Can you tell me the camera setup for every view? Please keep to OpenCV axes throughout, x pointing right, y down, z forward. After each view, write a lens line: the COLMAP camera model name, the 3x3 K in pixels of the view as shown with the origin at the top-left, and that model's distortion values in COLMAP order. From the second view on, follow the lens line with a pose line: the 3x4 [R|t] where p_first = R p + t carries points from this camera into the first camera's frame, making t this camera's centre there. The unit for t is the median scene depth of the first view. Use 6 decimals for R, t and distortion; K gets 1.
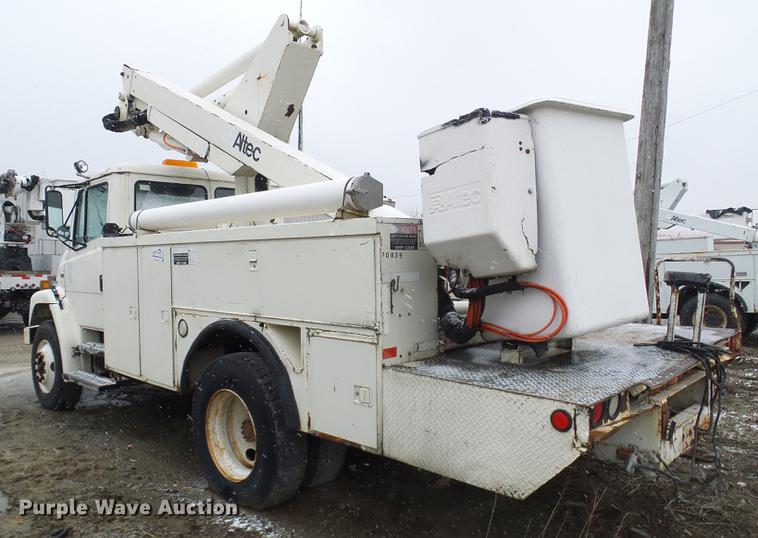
lens RADIAL K [[583.4, 0, 356.6], [0, 583.4, 272.8], [0, 0, 1]] dist [-0.011937, 0.007840]
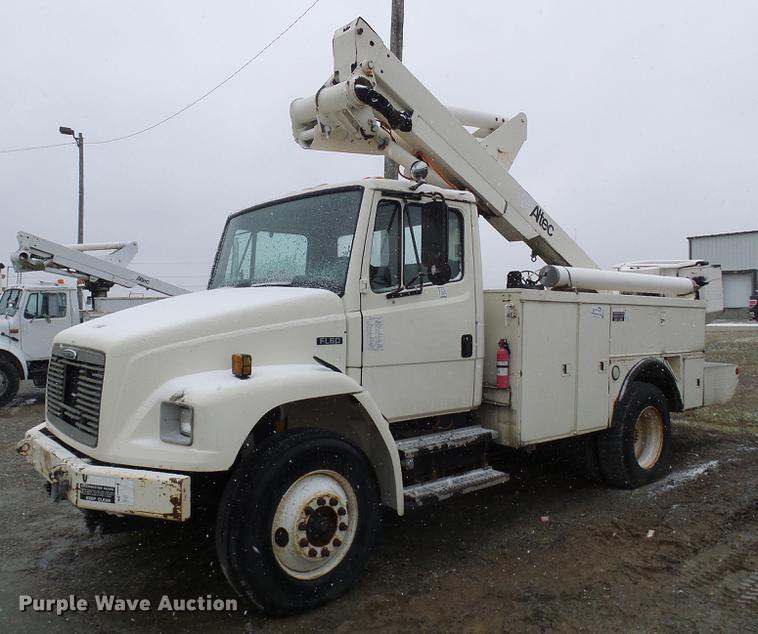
lens RADIAL K [[617.5, 0, 352.2], [0, 617.5, 314.2], [0, 0, 1]] dist [-0.003643, -0.011775]
pose [[0.101840, 0.011782, 0.994731, -1.730194], [0.012853, 0.999831, -0.013158, -0.019470], [-0.994718, 0.014126, 0.101672, 1.489415]]
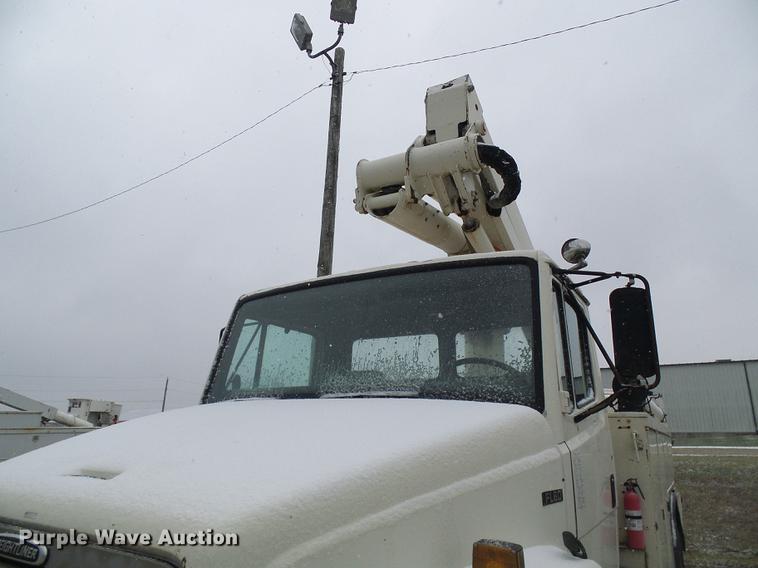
lens RADIAL K [[522.9, 0, 373.3], [0, 522.9, 286.2], [0, 0, 1]] dist [-0.003354, 0.005719]
pose [[-0.241065, 0.274875, 0.930769, -1.244679], [0.003378, 0.959285, -0.282421, -0.039677], [-0.970503, -0.064937, -0.232179, 1.880535]]
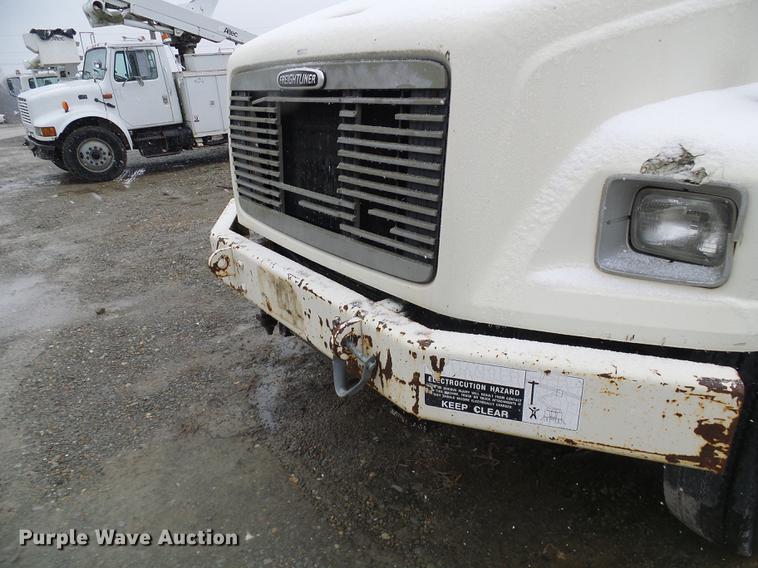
lens RADIAL K [[522.9, 0, 380.5], [0, 522.9, 288.0], [0, 0, 1]] dist [-0.003354, 0.005719]
pose [[0.127424, -0.363754, 0.922739, -1.235904], [0.056884, 0.931471, 0.359341, 0.030973], [-0.990216, 0.006701, 0.139383, 1.900090]]
